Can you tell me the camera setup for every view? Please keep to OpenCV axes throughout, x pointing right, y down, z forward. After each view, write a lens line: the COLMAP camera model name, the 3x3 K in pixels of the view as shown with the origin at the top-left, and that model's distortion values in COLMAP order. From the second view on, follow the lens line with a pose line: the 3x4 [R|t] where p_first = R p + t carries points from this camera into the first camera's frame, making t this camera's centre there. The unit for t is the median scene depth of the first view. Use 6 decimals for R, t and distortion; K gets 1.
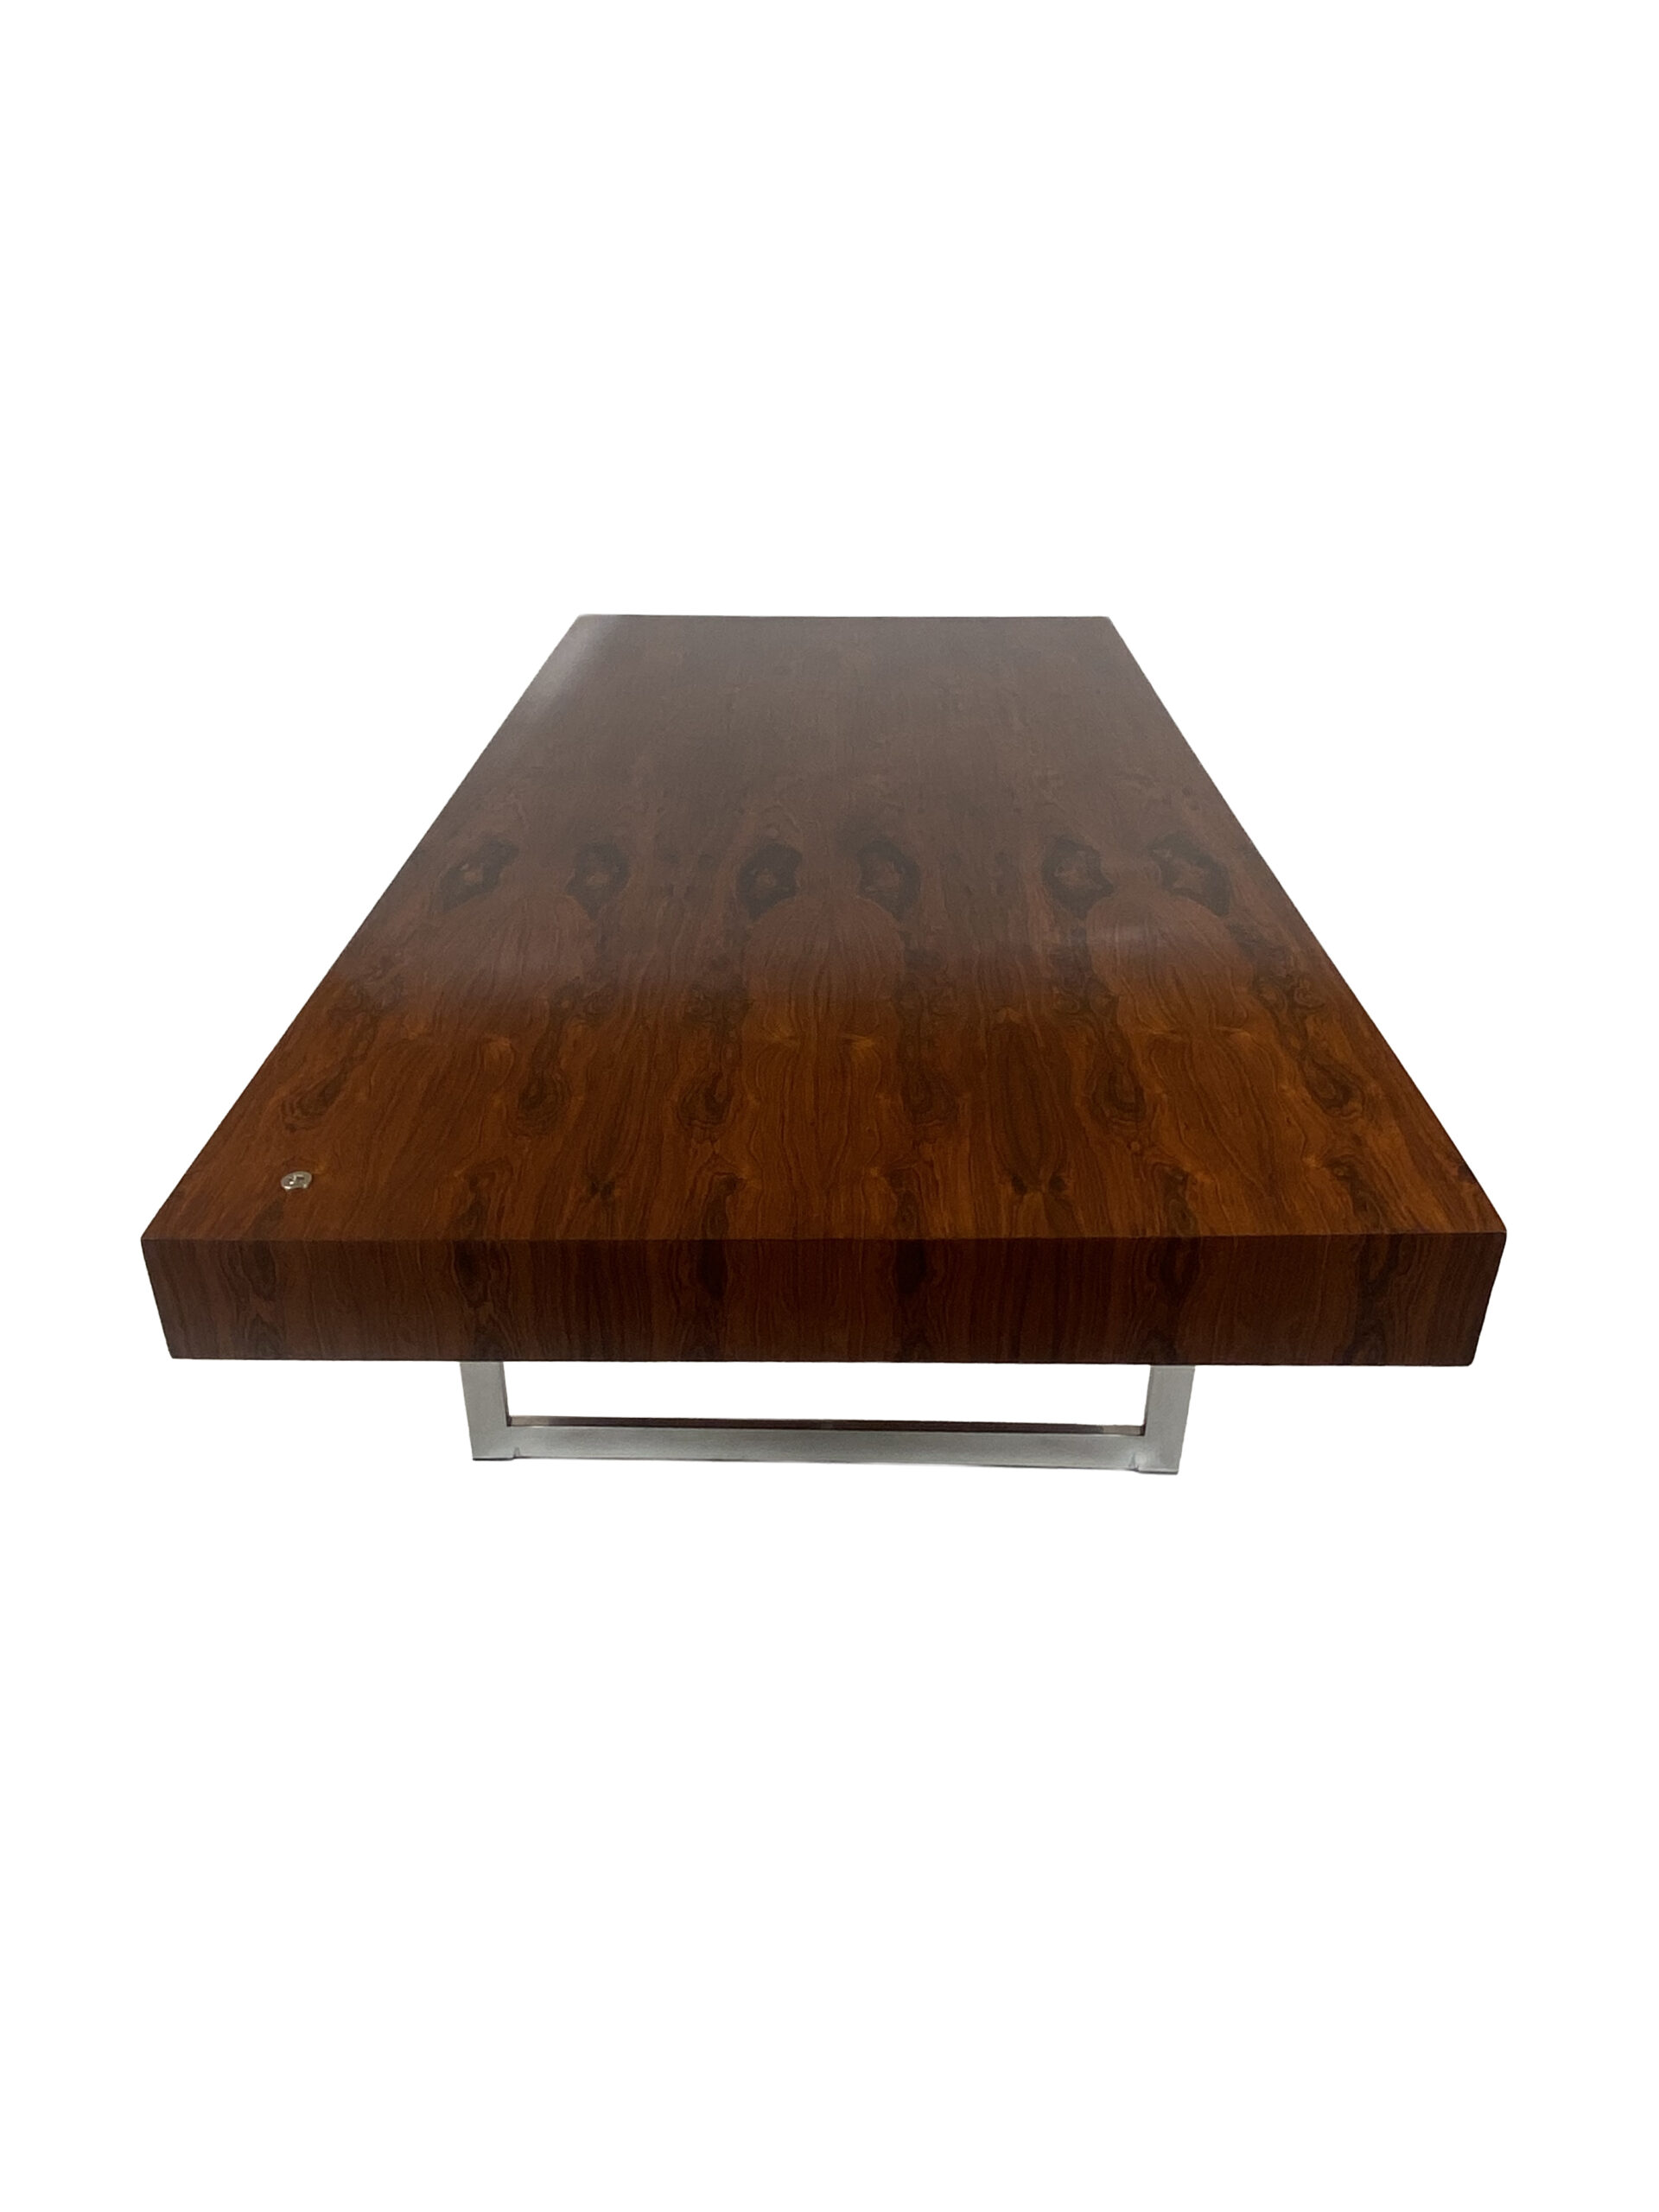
lens RADIAL K [[1586.3, 0, 806.4], [0, 1586.3, 1106.9], [0, 0, 1]] dist [0.029362, -0.005080]
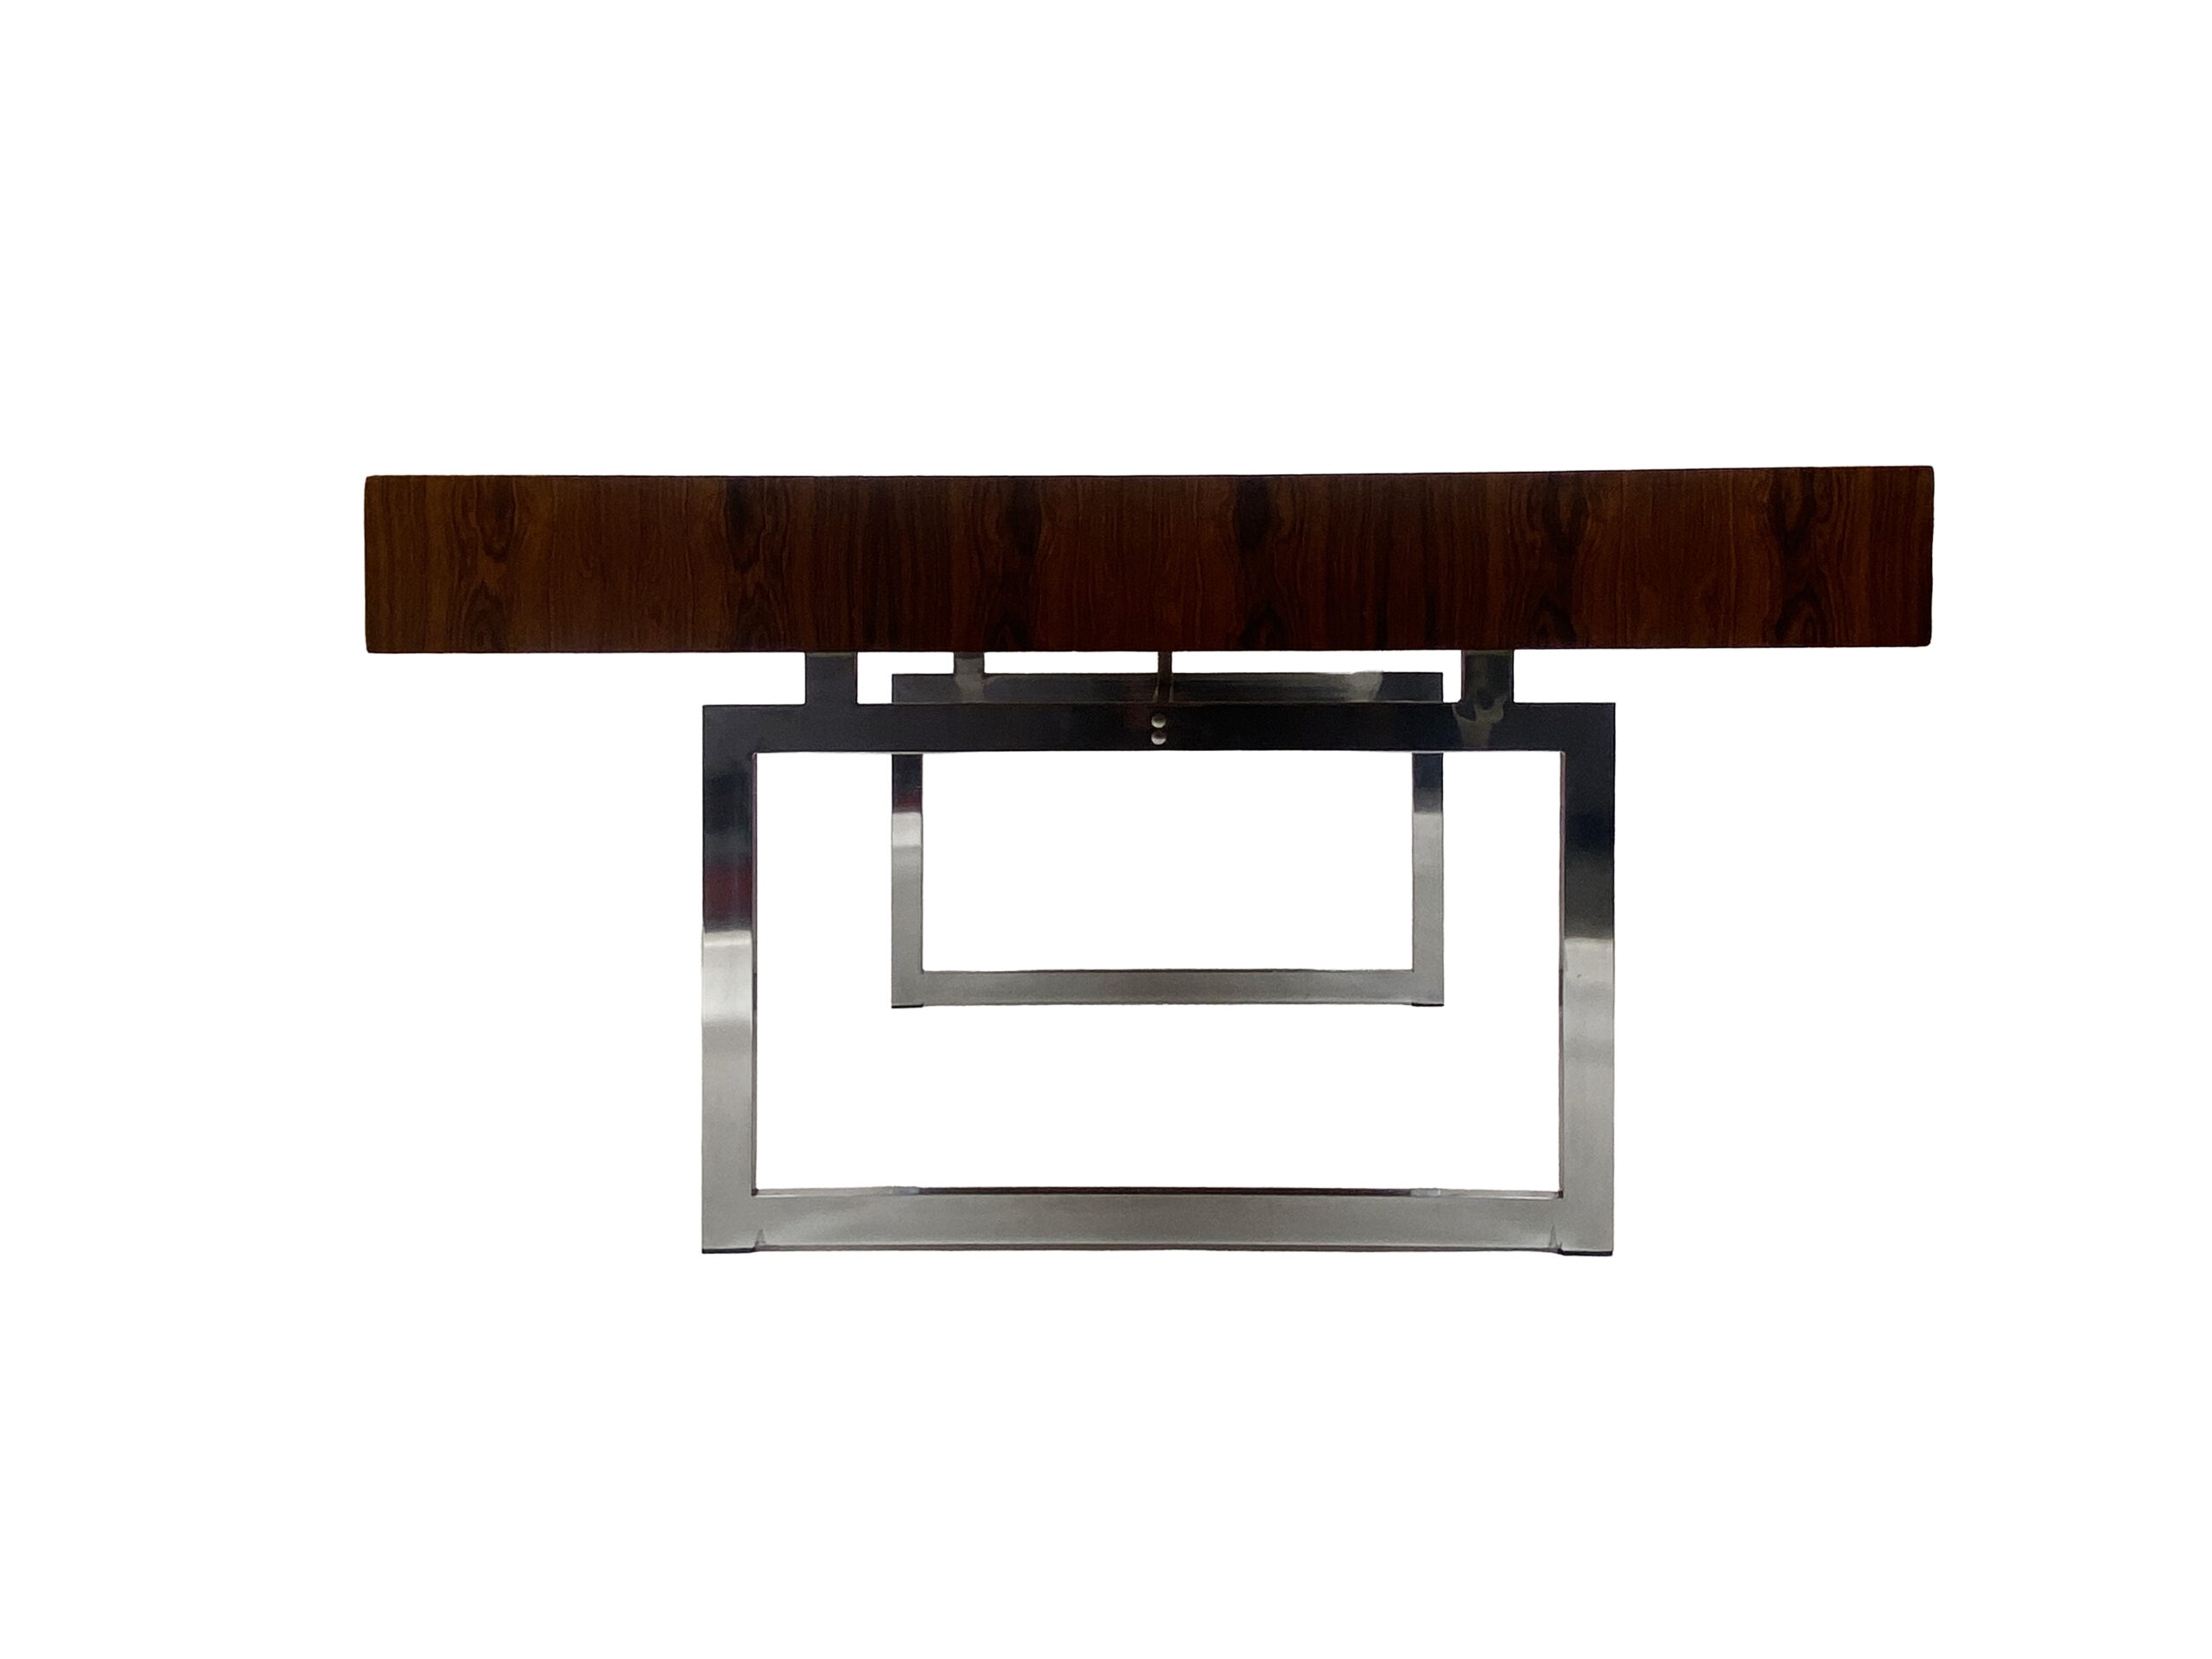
lens RADIAL K [[1586.3, 0, 1126.4], [0, 1586.3, 830.0], [0, 0, 1]] dist [0.029362, -0.005080]
pose [[0.999969, 0.002258, 0.007609, -0.009562], [0.001719, 0.874343, -0.485306, 0.659629], [-0.007748, 0.485304, 0.874311, 0.323297]]
